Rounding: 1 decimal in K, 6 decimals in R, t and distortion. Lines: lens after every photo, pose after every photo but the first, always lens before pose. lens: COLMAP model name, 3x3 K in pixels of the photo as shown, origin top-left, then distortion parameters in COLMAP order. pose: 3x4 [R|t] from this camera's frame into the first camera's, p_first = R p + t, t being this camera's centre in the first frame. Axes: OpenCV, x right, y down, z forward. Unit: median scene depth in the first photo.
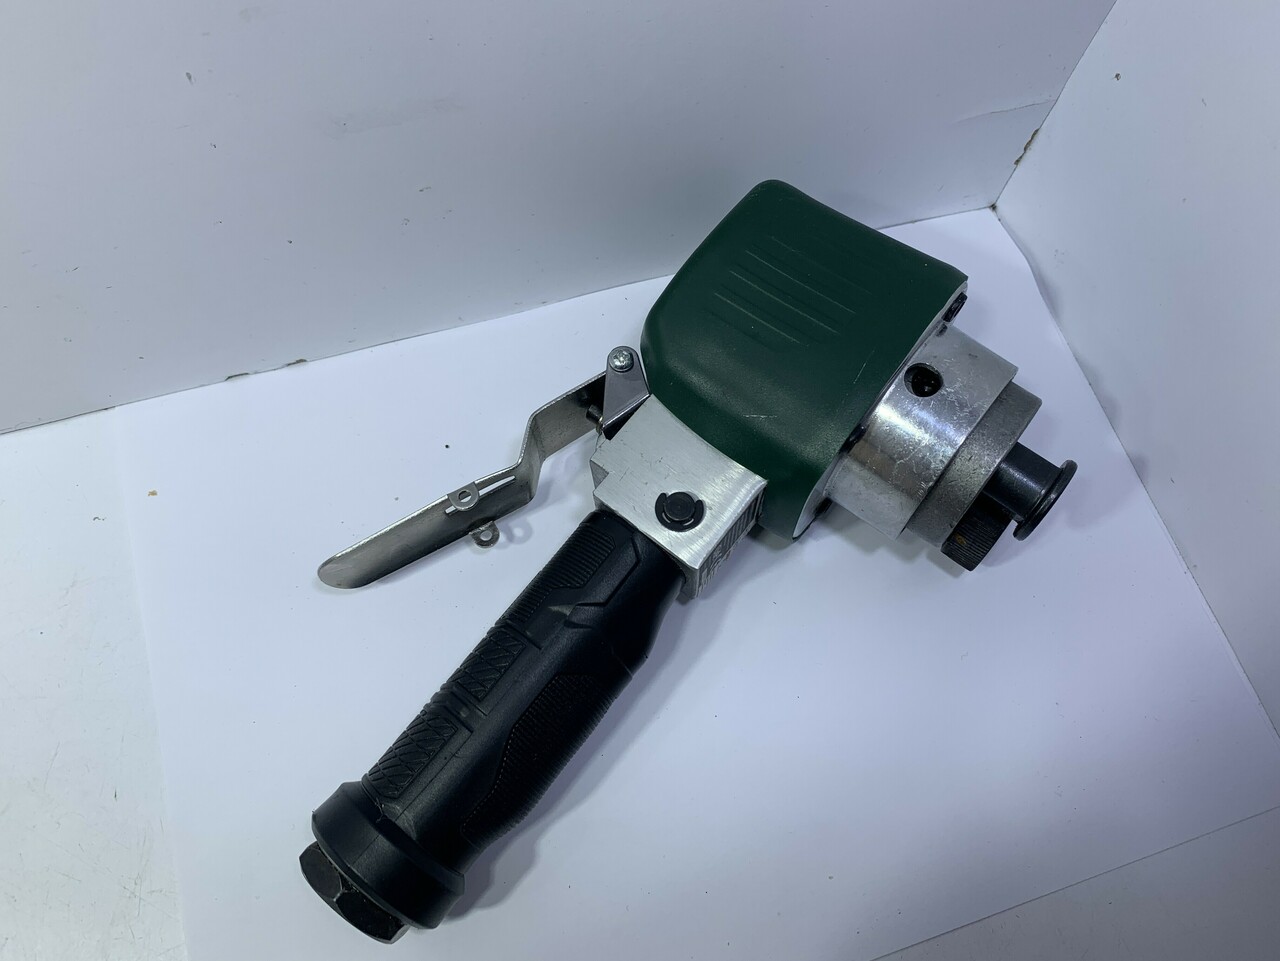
lens RADIAL K [[1004.5, 0, 640.0], [0, 1004.5, 480.5], [0, 0, 1]] dist [0.001966, -0.006887]
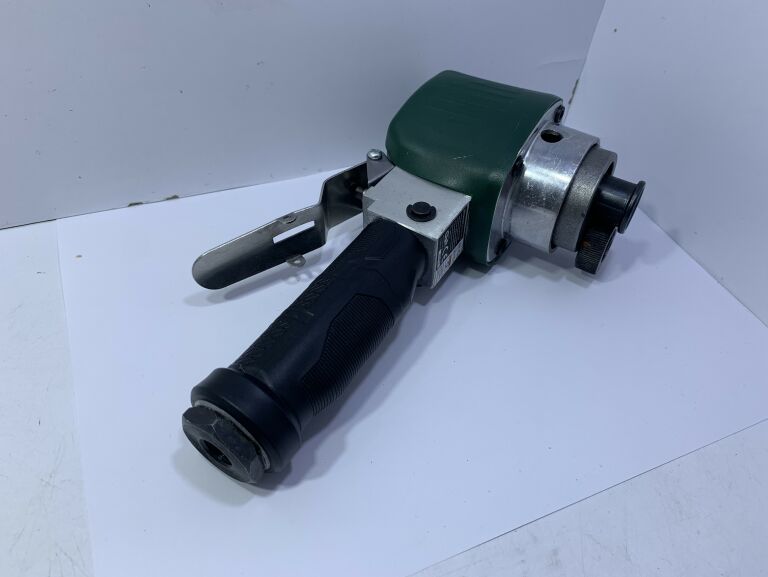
lens RADIAL K [[615.8, 0, 384.0], [0, 615.8, 288.5], [0, 0, 1]] dist [0.002342, -0.002072]
pose [[0.994077, -0.056868, 0.092607, -0.114686], [0.086434, 0.930271, -0.356547, 0.472738], [-0.065874, 0.362439, 0.929676, 0.107216]]
